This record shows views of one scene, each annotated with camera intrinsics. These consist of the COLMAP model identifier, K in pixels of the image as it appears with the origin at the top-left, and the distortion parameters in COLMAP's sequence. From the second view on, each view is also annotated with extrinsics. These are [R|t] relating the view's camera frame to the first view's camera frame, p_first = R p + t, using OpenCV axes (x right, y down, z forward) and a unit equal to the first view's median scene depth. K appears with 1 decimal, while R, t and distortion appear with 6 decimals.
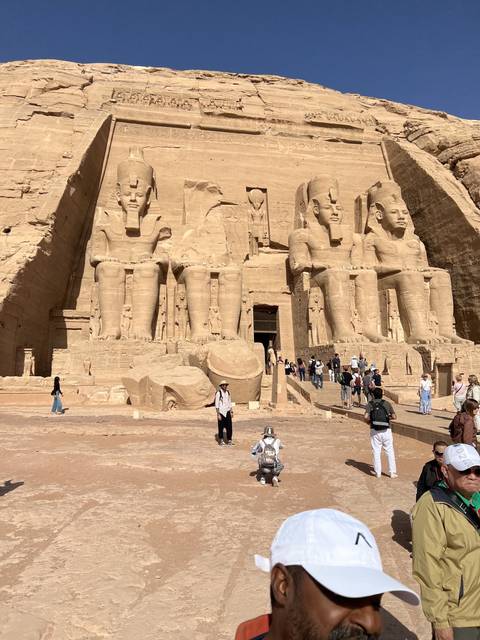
lens RADIAL K [[445.7, 0, 240.0], [0, 445.7, 320.0], [0, 0, 1]] dist [0.043419, -0.003957]
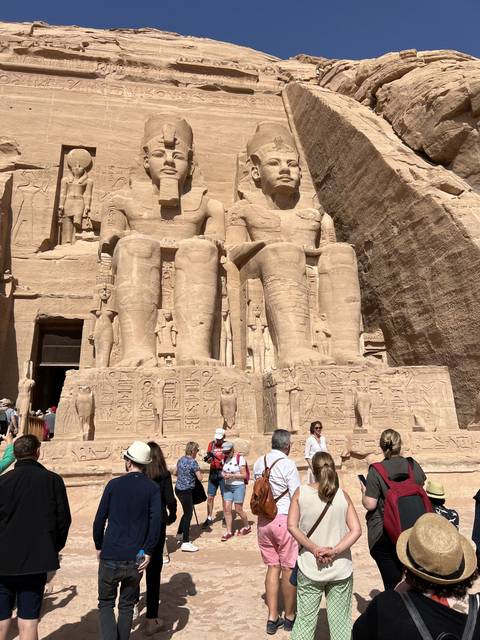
lens RADIAL K [[445.7, 0, 240.0], [0, 445.7, 320.0], [0, 0, 1]] dist [0.043419, -0.003957]
pose [[0.999066, -0.024568, -0.035556, 0.295401], [0.019966, 0.992025, -0.124451, 0.044955], [0.038330, 0.123625, 0.991588, 0.393295]]
